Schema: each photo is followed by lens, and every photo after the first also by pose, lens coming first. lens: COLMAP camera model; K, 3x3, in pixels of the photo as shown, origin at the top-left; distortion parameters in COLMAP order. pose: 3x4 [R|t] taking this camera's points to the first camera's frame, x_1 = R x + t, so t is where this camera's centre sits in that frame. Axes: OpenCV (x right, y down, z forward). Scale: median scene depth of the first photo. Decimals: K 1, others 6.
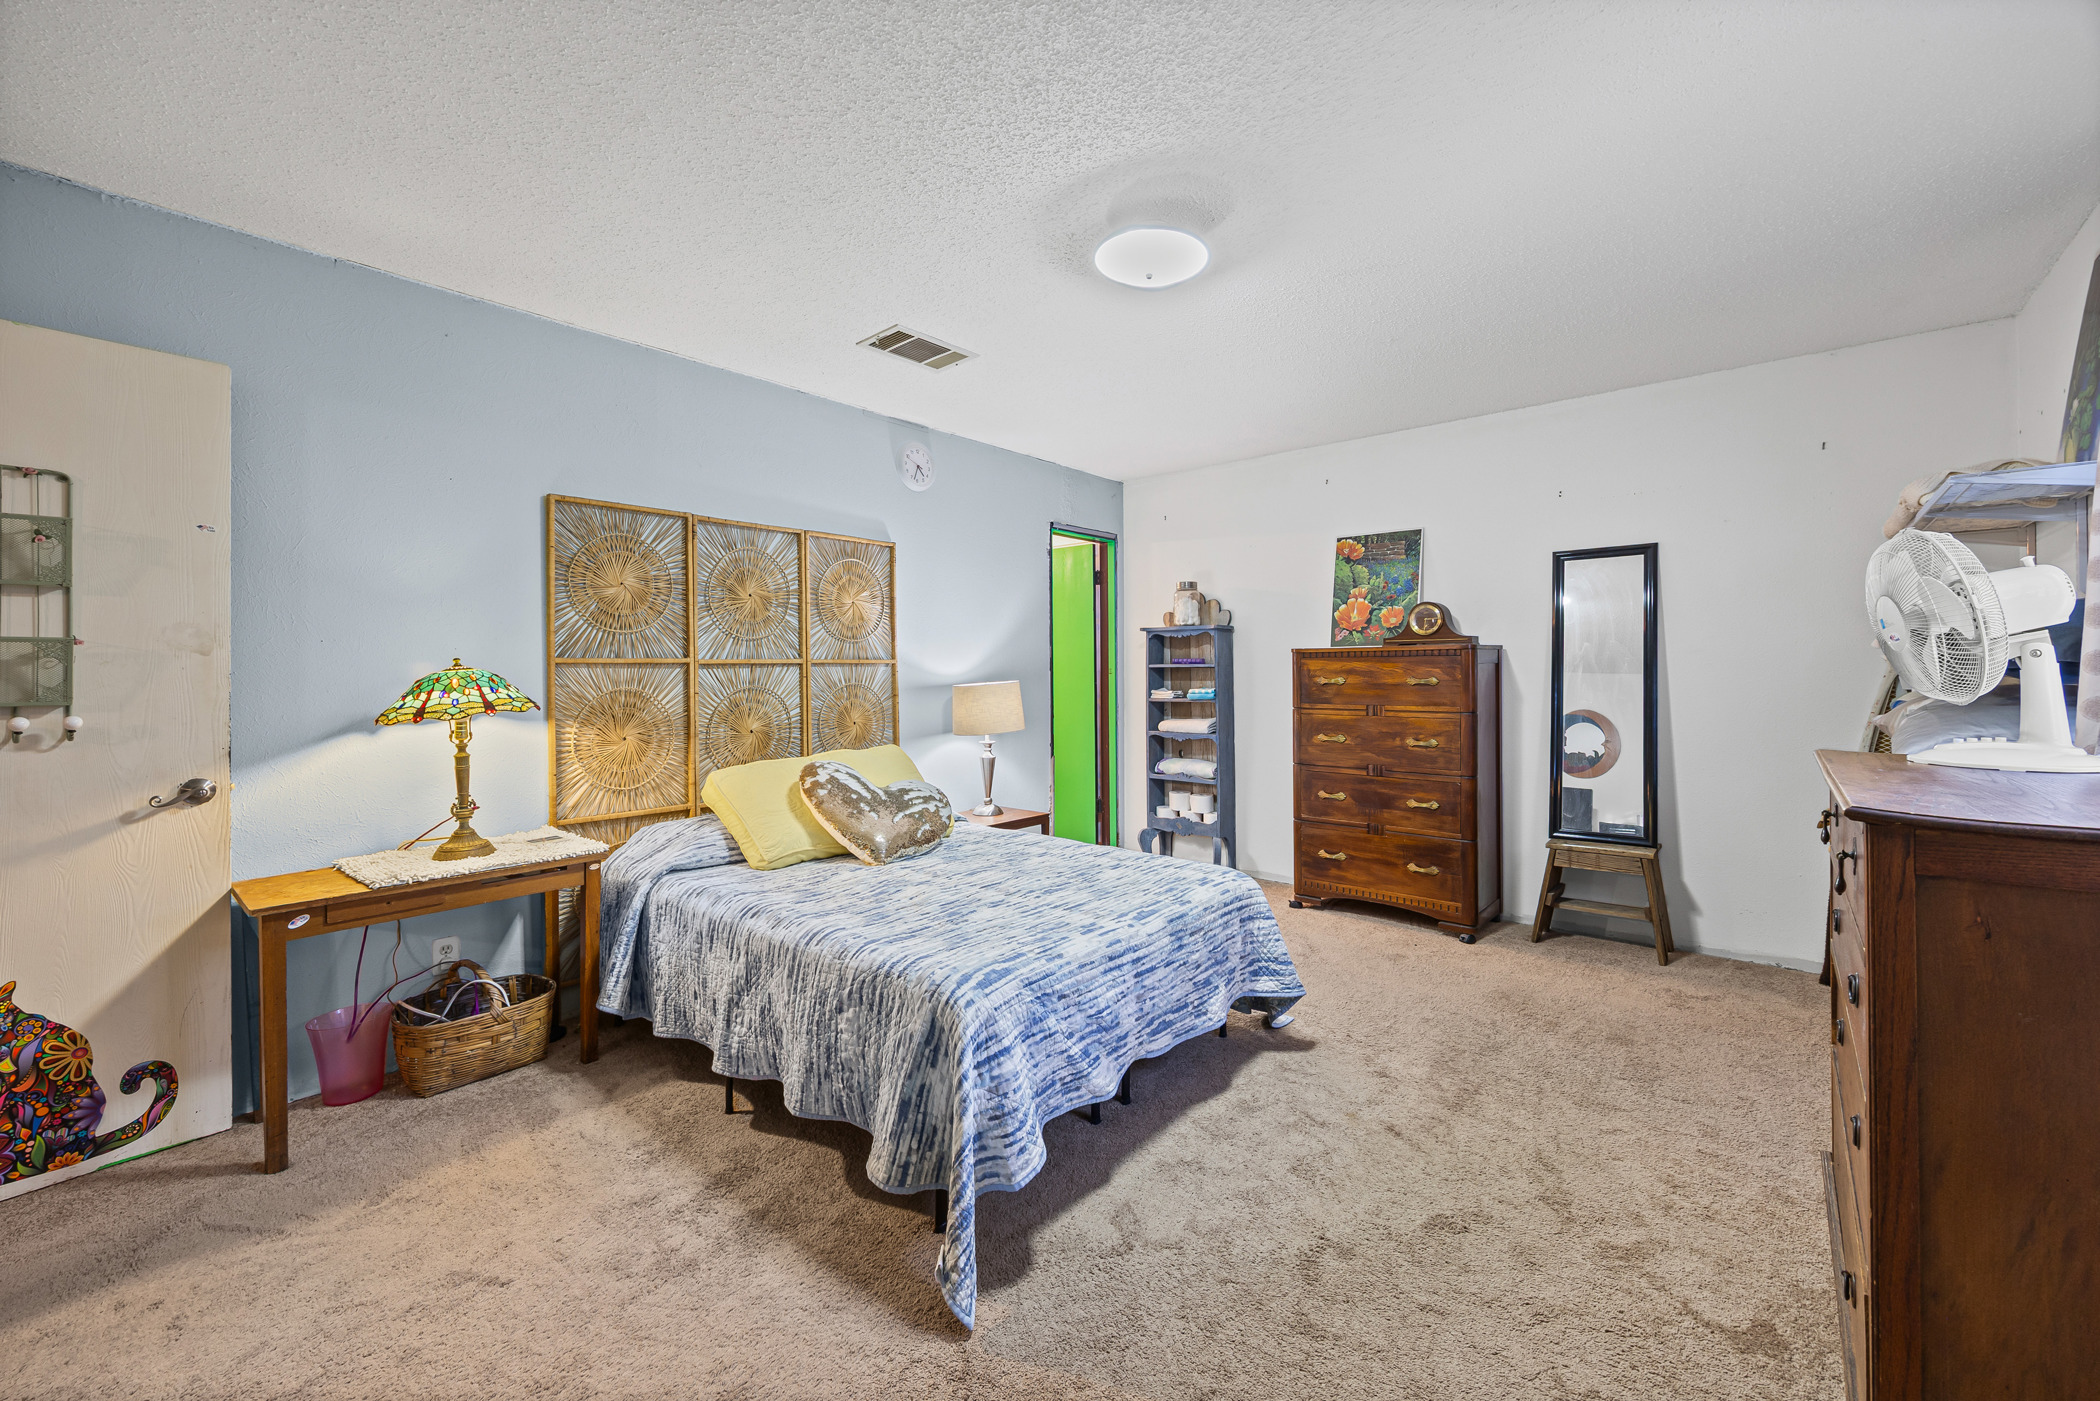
lens RADIAL K [[842.3, 0, 1053.0], [0, 842.3, 675.2], [0, 0, 1]] dist [-0.001639, -0.000118]
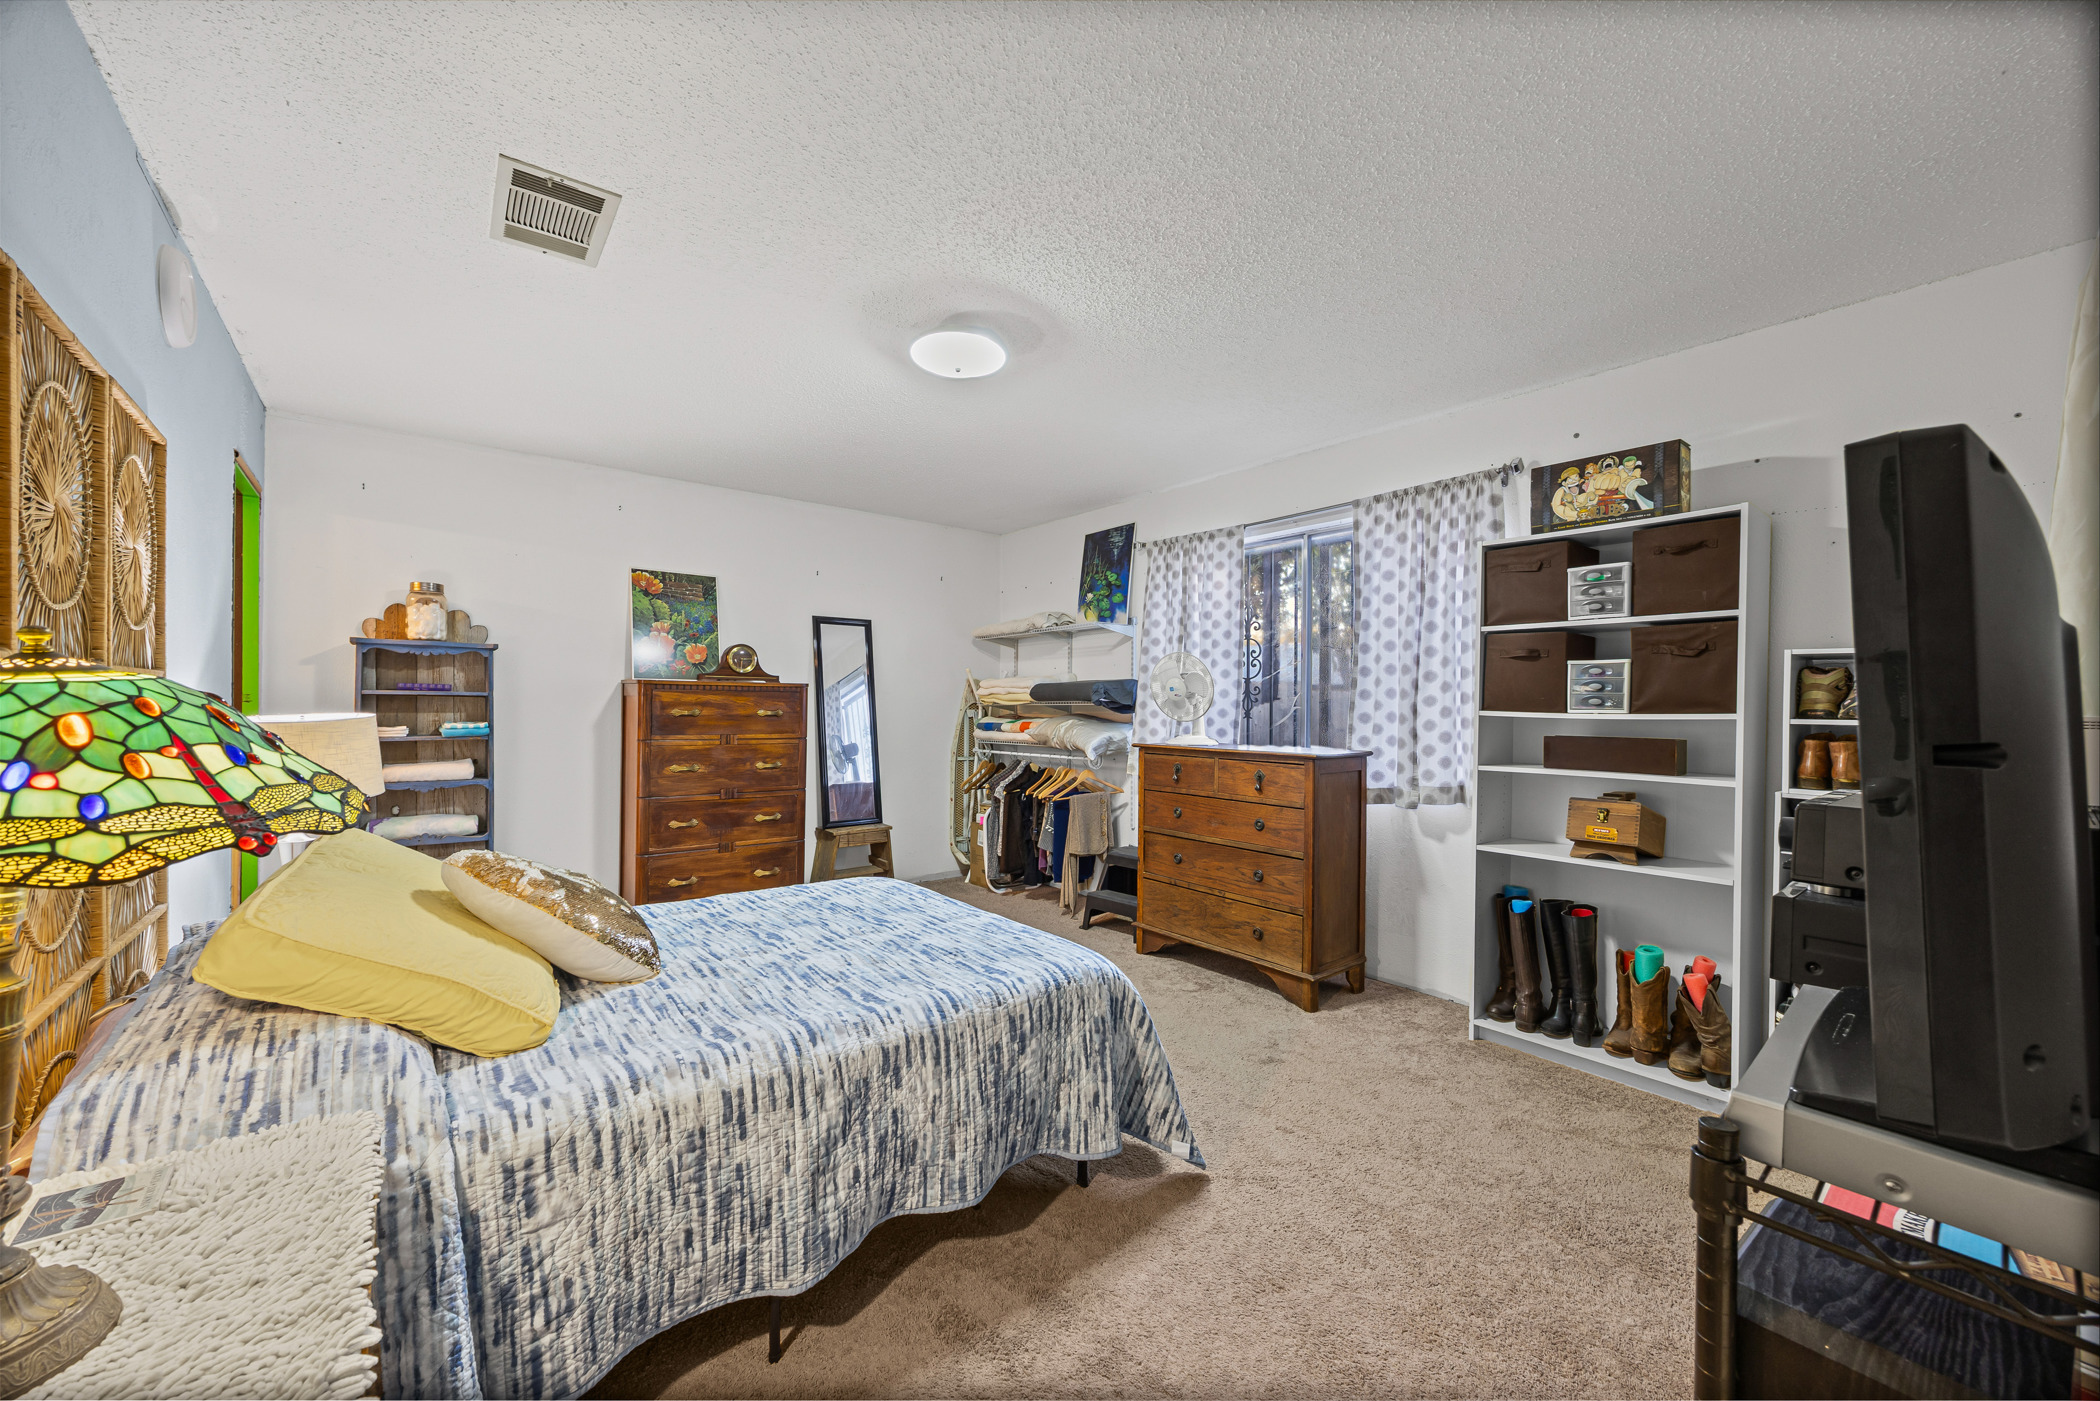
lens RADIAL K [[806.0, 0, 1056.0], [0, 806.0, 695.1], [0, 0, 1]] dist [-0.000999, -0.000161]
pose [[0.178112, 0.016798, 0.983867, -0.574286], [-0.009566, 0.999837, -0.015338, -0.004201], [-0.983964, -0.006680, 0.178244, 0.382090]]
